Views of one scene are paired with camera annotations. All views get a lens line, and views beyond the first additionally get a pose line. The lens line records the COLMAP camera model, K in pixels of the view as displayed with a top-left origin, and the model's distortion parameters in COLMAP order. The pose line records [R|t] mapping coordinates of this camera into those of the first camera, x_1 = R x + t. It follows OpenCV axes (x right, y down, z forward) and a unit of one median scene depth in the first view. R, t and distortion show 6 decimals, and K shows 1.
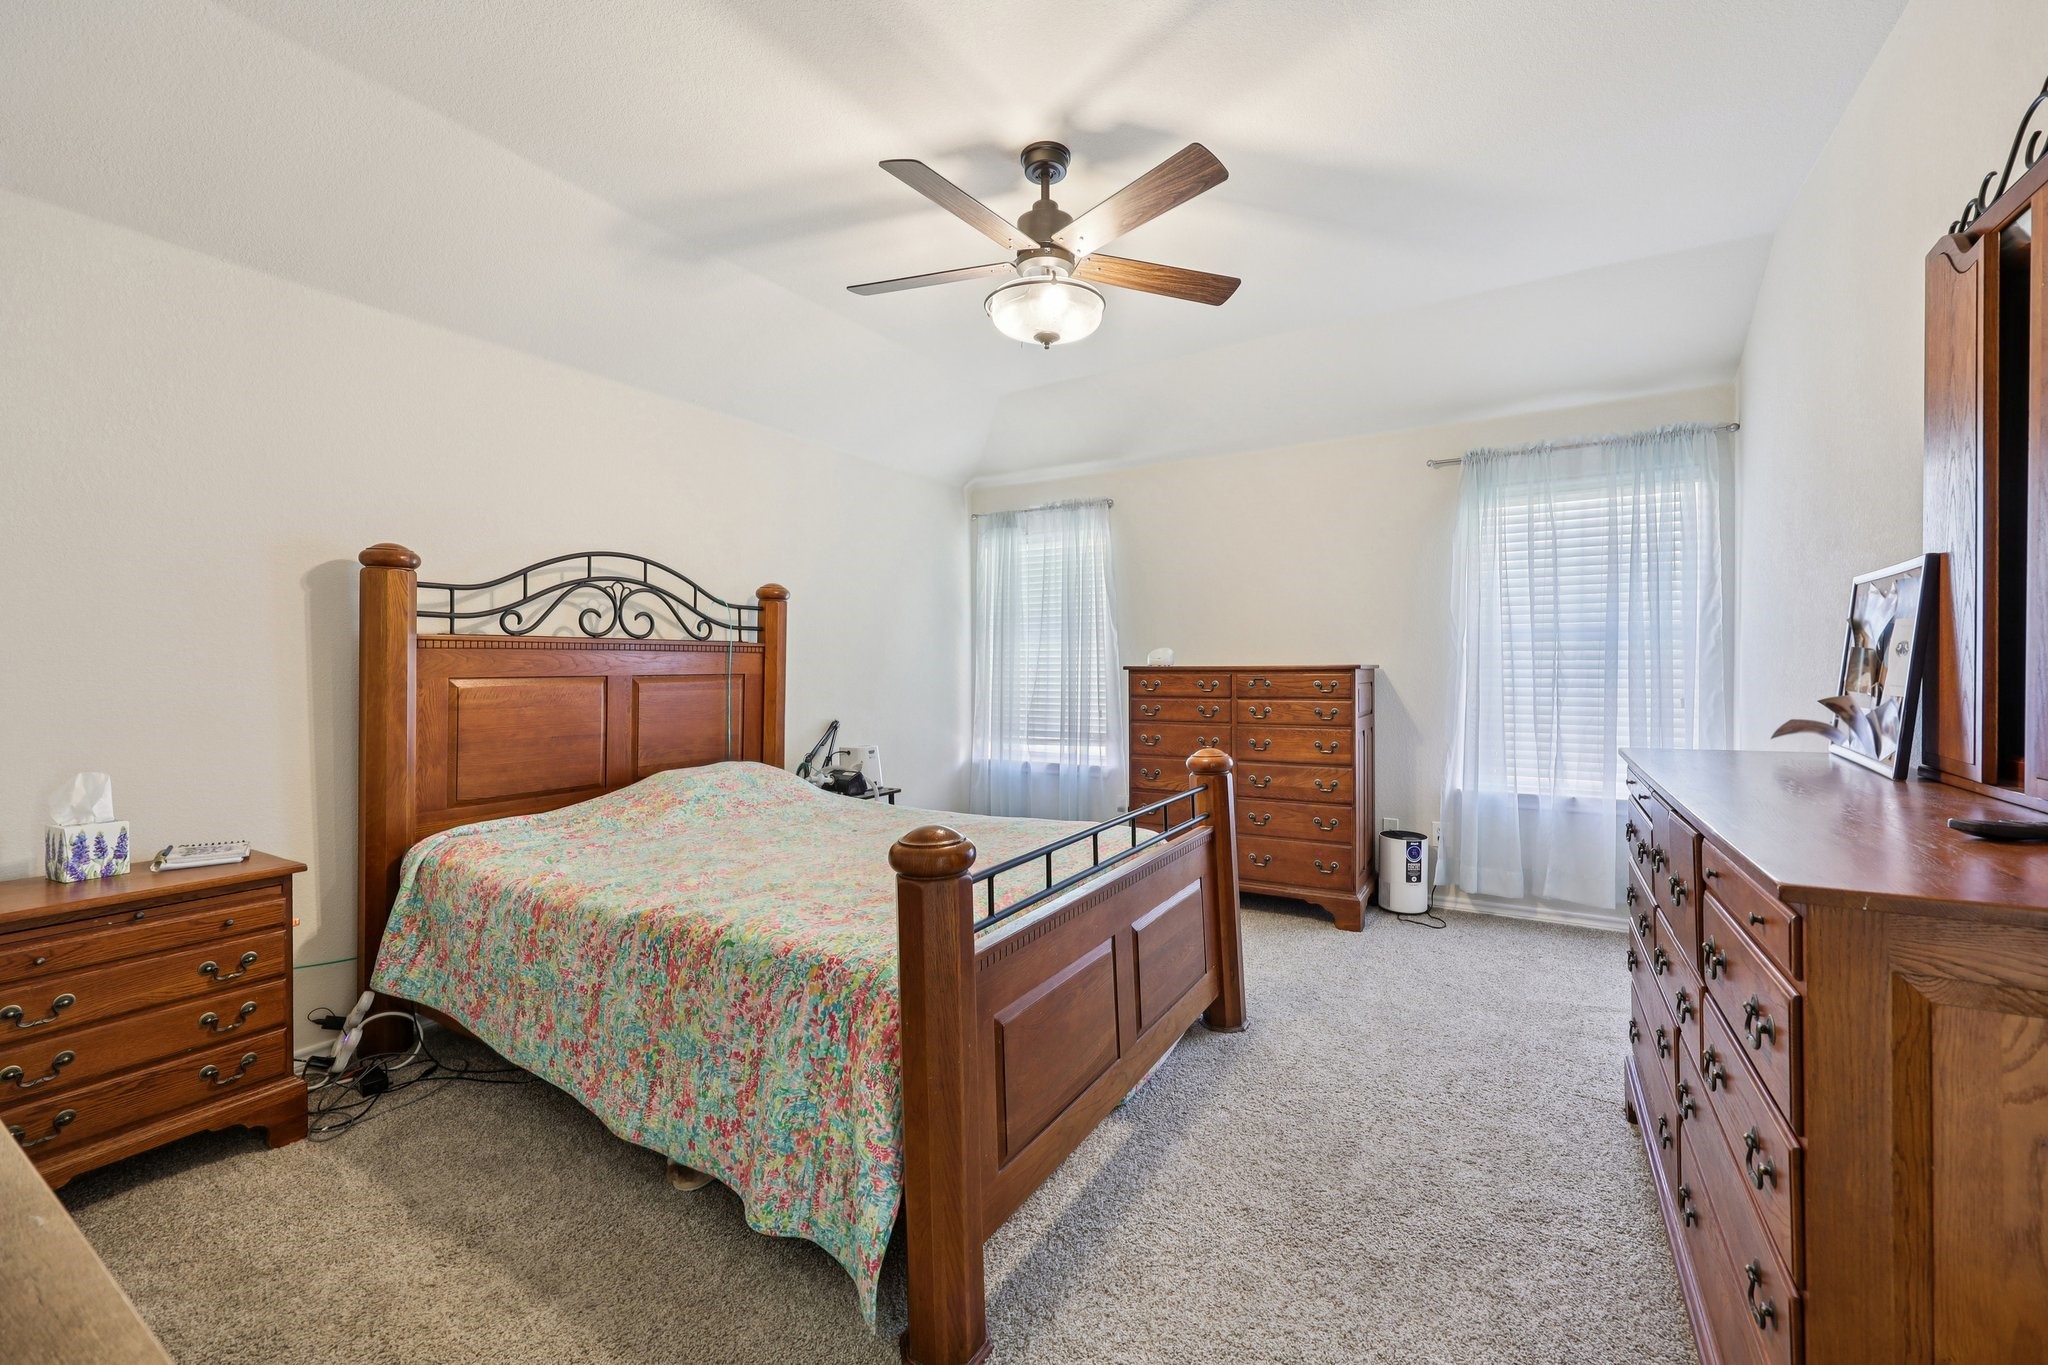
lens RADIAL K [[829.6, 0, 1022.6], [0, 829.6, 665.3], [0, 0, 1]] dist [-0.001172, -0.000355]
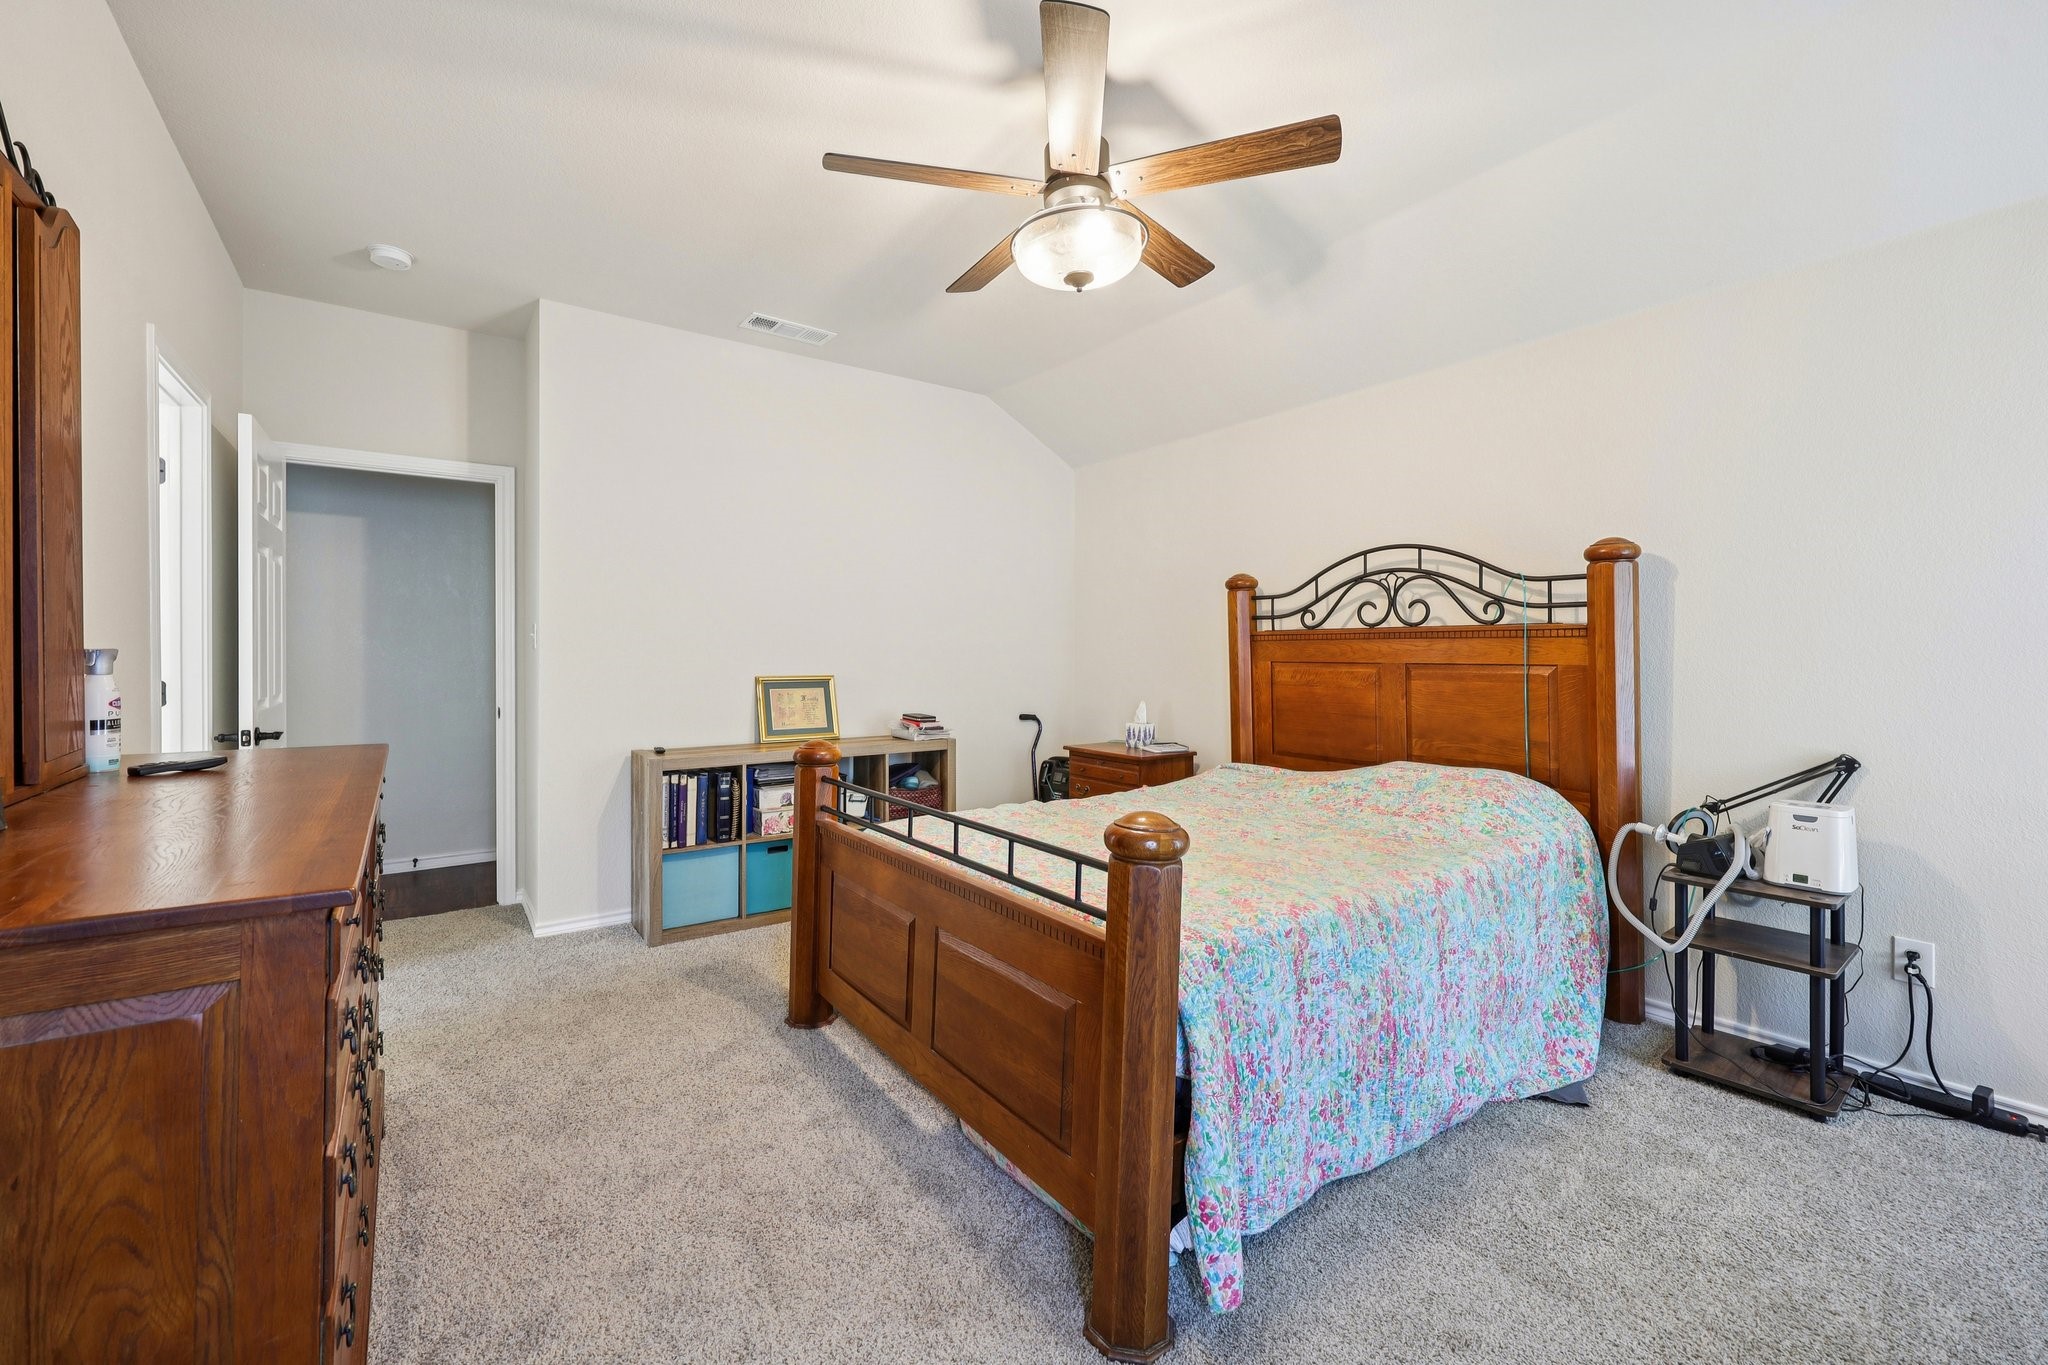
lens RADIAL K [[829.6, 0, 1022.6], [0, 829.6, 665.3], [0, 0, 1]] dist [-0.001172, -0.000355]
pose [[-0.379939, 0.013851, -0.924908, 0.652664], [-0.003240, 0.999862, 0.016305, 0.000204], [0.925006, 0.009192, -0.379842, 0.962004]]
